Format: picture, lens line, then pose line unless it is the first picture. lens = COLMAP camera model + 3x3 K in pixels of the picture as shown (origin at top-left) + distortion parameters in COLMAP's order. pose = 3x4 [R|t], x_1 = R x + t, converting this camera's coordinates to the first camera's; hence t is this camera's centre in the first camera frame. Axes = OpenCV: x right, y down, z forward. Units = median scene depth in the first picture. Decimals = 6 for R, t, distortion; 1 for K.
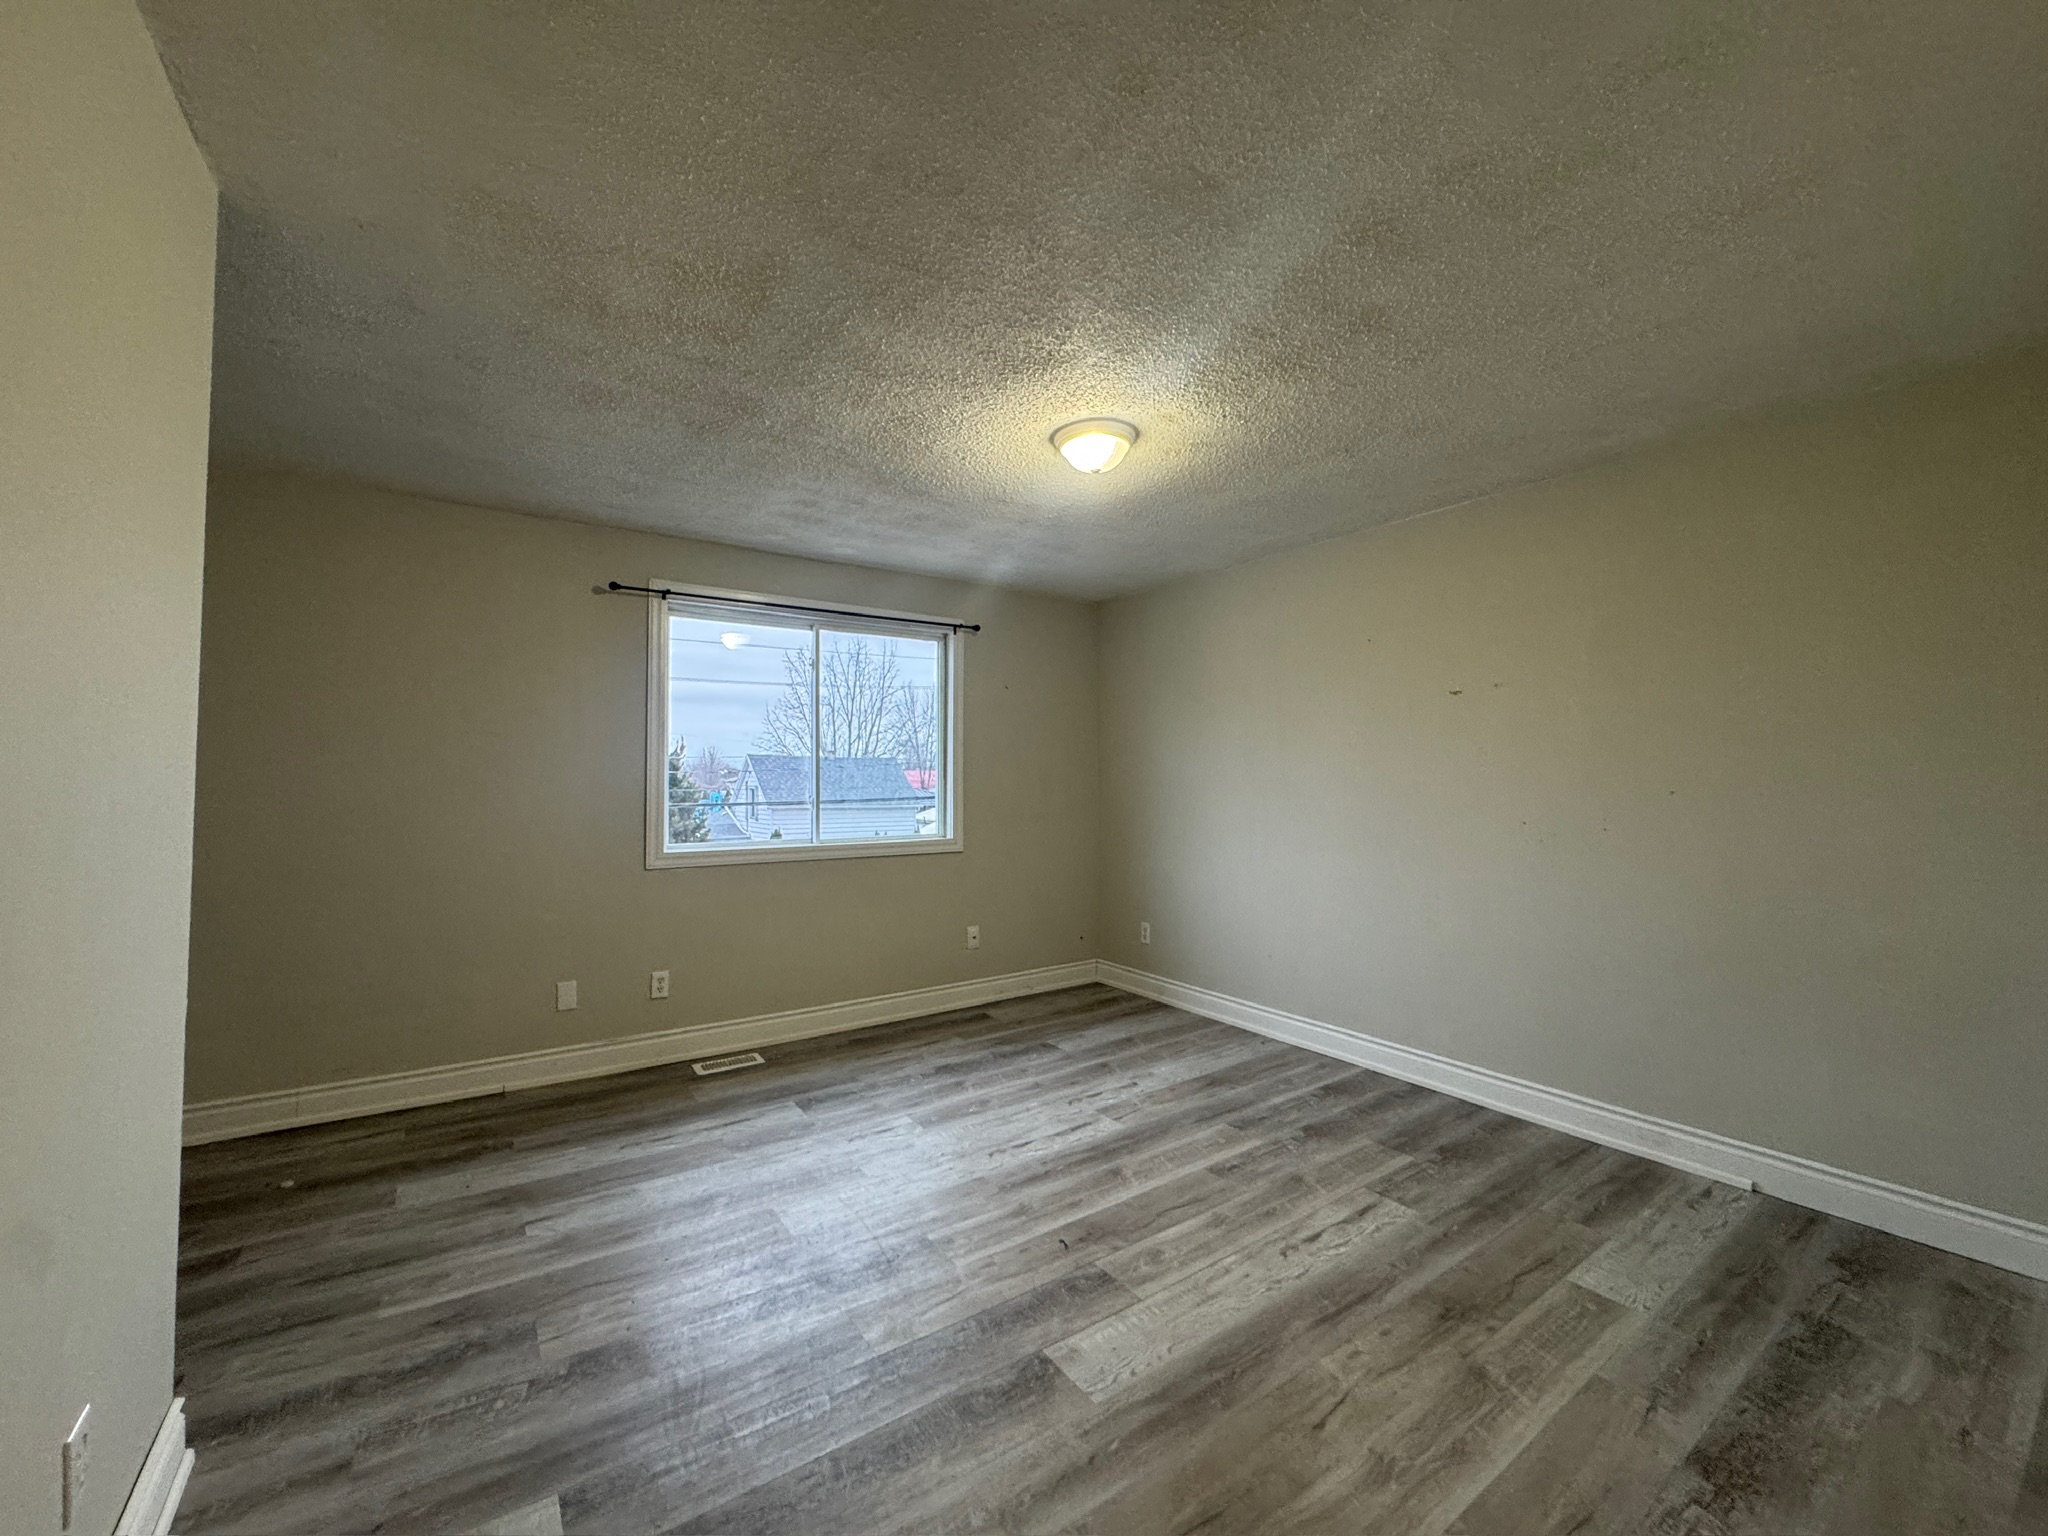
lens RADIAL K [[816.2, 0, 1020.4], [0, 816.2, 779.5], [0, 0, 1]] dist [-0.005768, 0.000121]
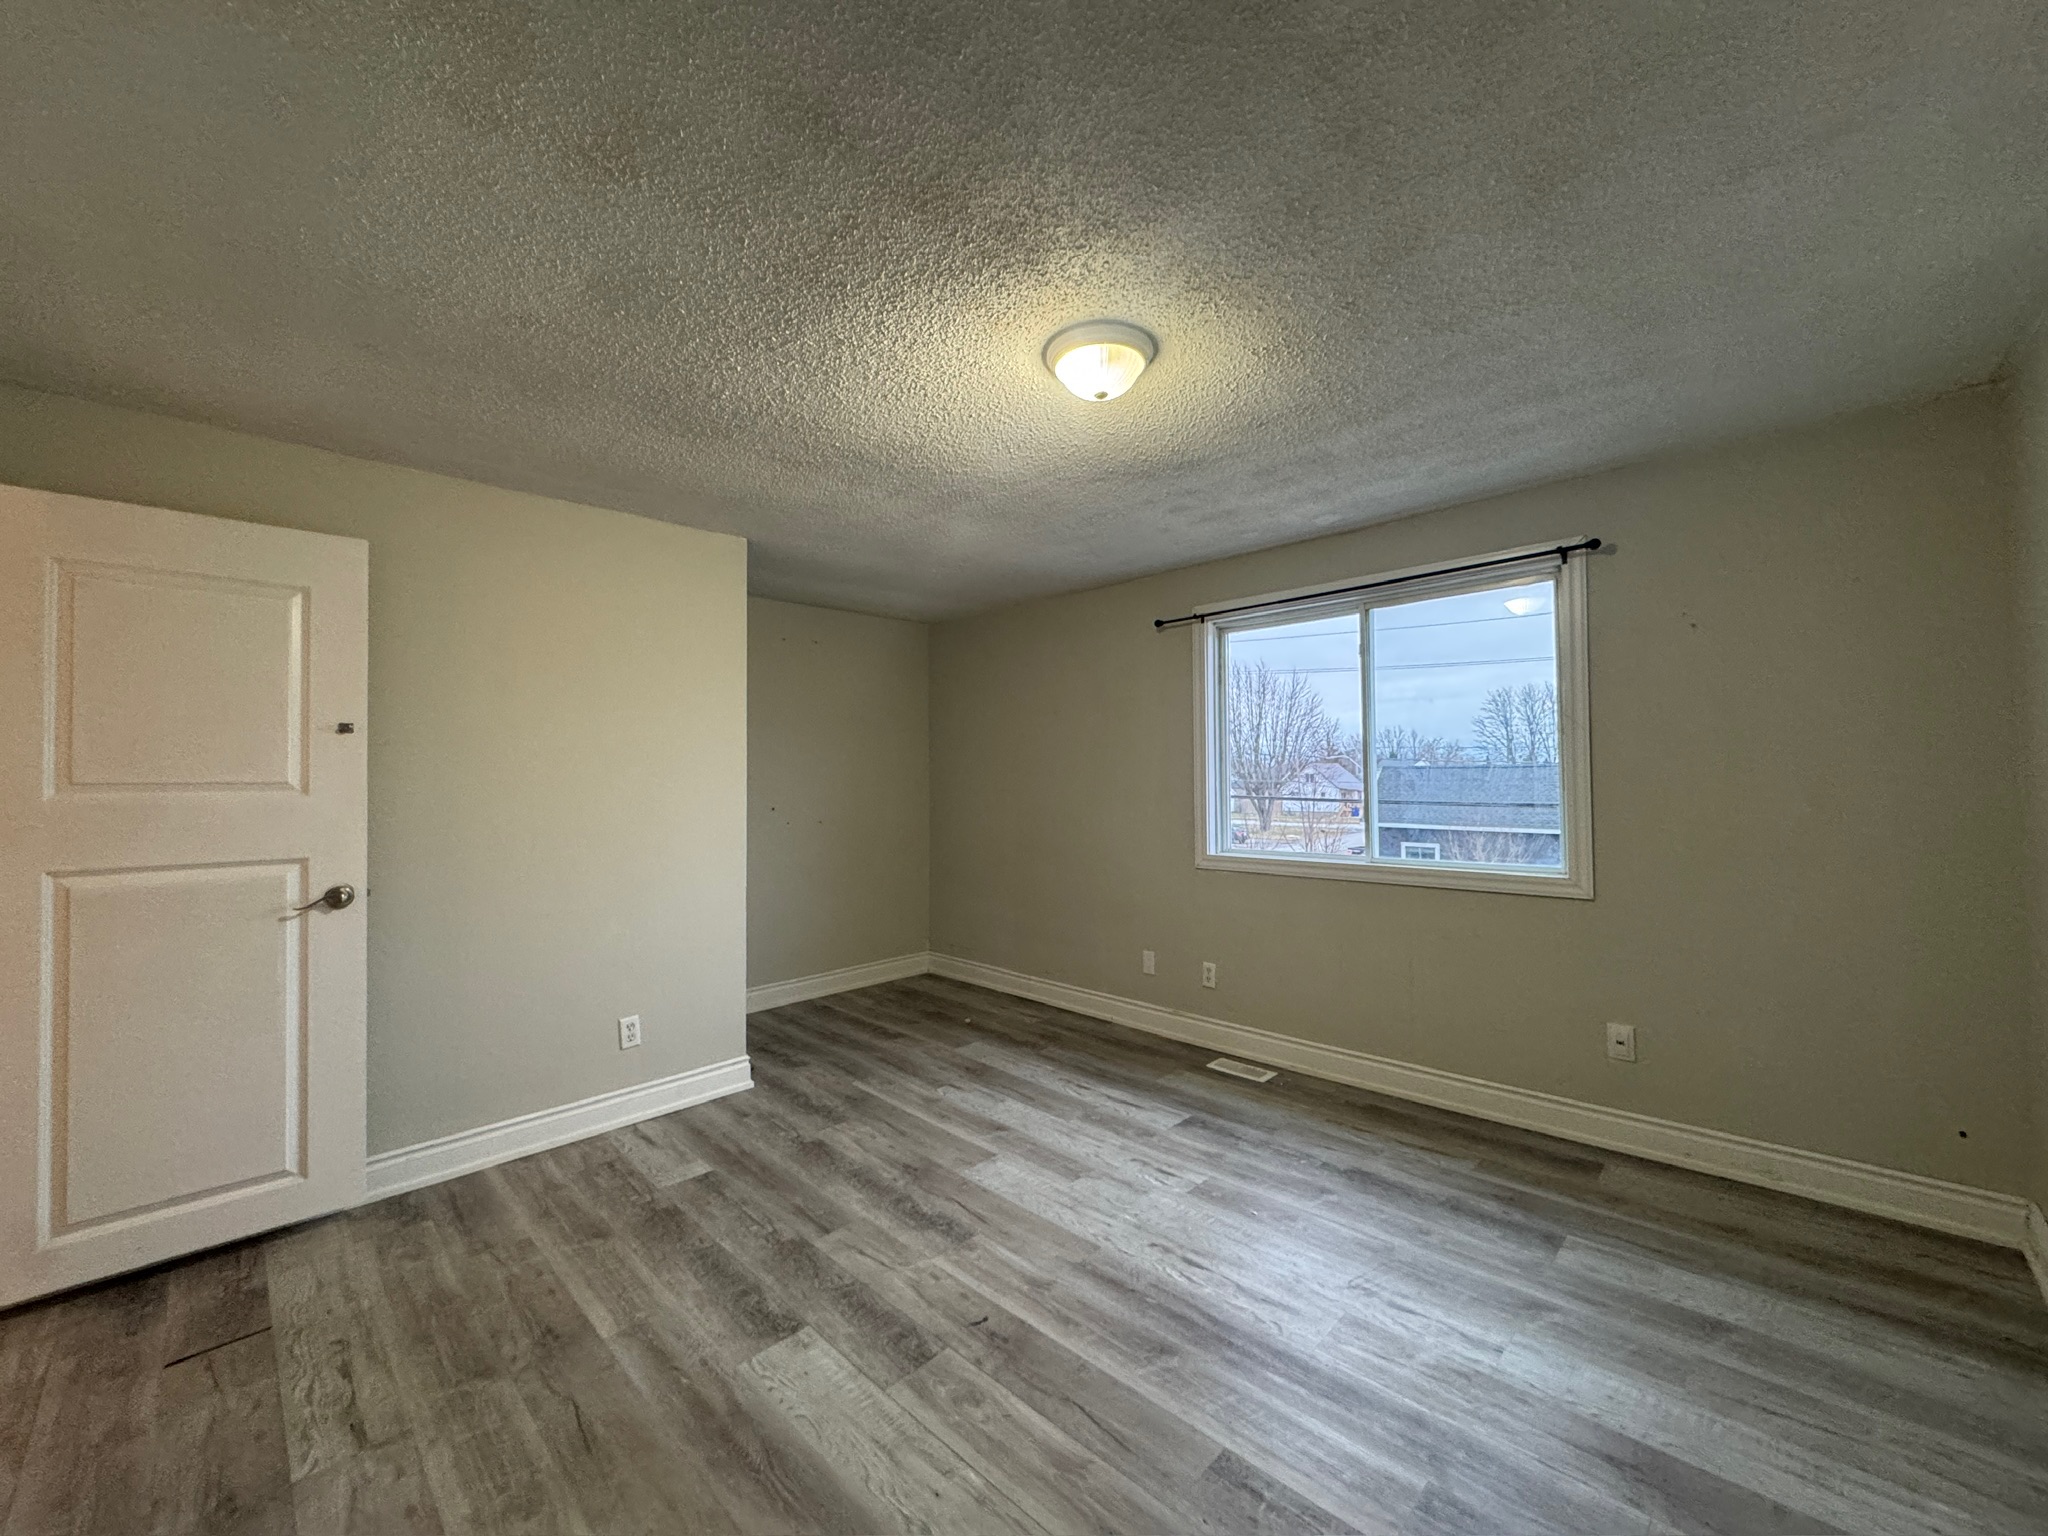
lens RADIAL K [[816.2, 0, 1019.9], [0, 816.2, 773.6], [0, 0, 1]] dist [-0.005768, 0.000121]
pose [[0.173794, -0.009472, -0.984736, 0.626246], [0.013693, 0.999880, -0.007201, -0.014601], [0.984687, -0.012232, 0.173903, 0.594148]]
